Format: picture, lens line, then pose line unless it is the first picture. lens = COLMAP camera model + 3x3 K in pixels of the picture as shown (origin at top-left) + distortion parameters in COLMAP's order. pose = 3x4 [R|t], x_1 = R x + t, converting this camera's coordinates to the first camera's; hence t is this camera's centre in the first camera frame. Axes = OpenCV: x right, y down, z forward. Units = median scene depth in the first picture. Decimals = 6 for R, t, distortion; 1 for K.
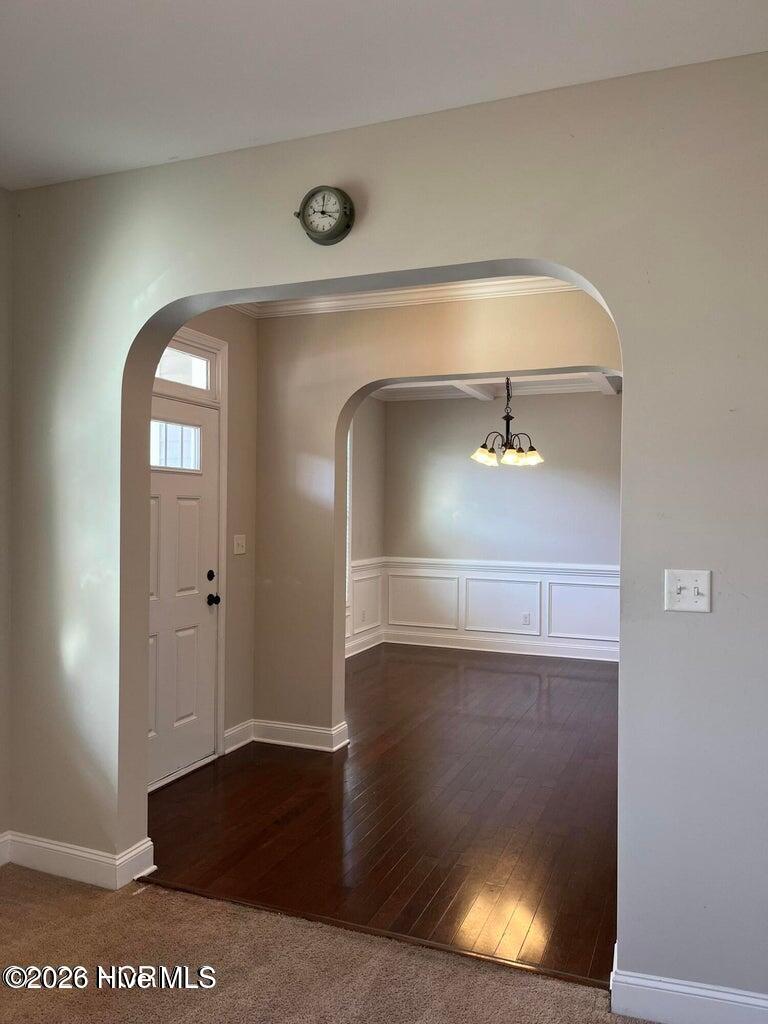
lens RADIAL K [[772.1, 0, 384.0], [0, 772.1, 512.0], [0, 0, 1]] dist [0.060070, -0.082760]
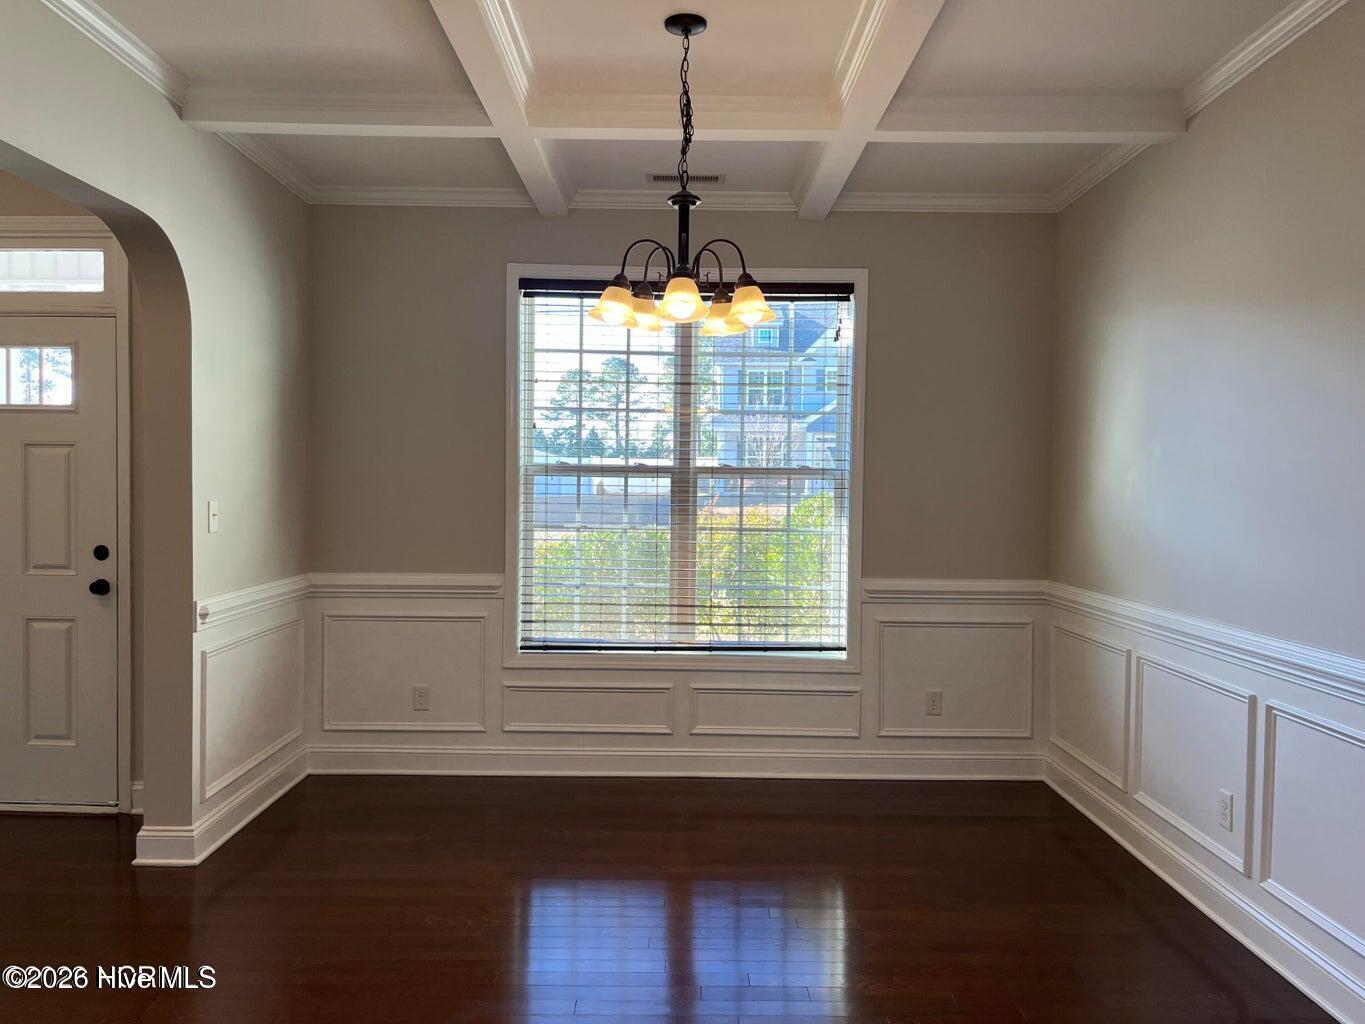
lens RADIAL K [[1029.2, 0, 685.2], [0, 1029.2, 515.3], [0, 0, 1]] dist [0.060070, -0.082760]
pose [[0.381737, 0.005745, -0.924253, 0.854826], [-0.007025, 0.999970, 0.003315, 0.040644], [0.924244, 0.005228, 0.381766, 1.118334]]
